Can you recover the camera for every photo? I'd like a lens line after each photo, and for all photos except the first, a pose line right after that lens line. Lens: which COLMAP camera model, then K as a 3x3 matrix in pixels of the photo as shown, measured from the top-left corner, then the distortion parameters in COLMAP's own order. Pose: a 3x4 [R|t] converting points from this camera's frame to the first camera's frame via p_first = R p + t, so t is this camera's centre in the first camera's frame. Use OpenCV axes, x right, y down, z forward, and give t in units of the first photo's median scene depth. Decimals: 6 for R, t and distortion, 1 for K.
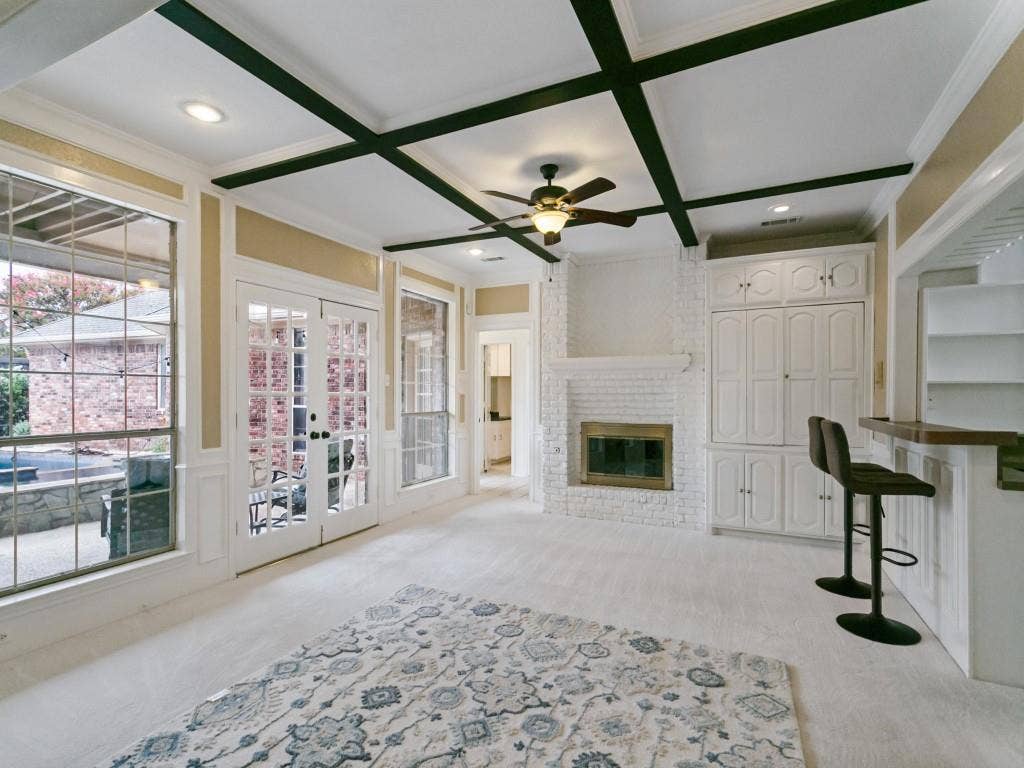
lens RADIAL K [[494.8, 0, 512.0], [0, 494.8, 388.3], [0, 0, 1]] dist [-0.001914, 0.001634]
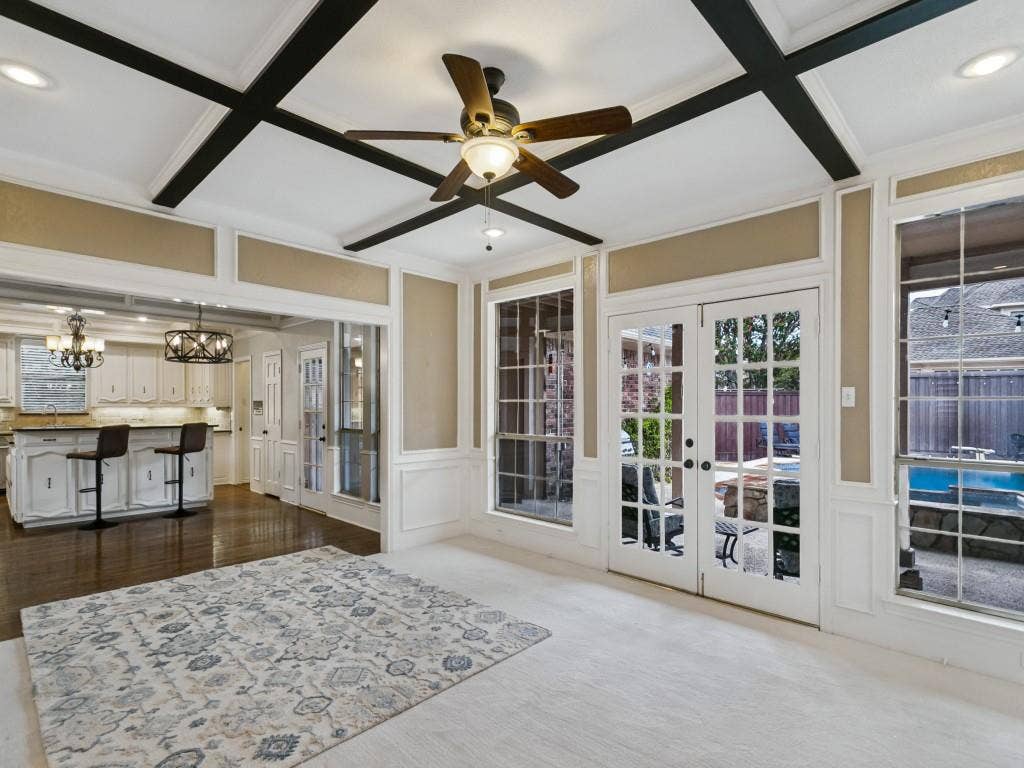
lens RADIAL K [[519.2, 0, 508.2], [0, 519.2, 392.2], [0, 0, 1]] dist [-0.011676, -0.000076]
pose [[-0.321251, -0.024305, -0.946682, 1.047442], [-0.000425, 0.999674, -0.025521, -0.014484], [0.946994, -0.007796, -0.321156, 1.808645]]
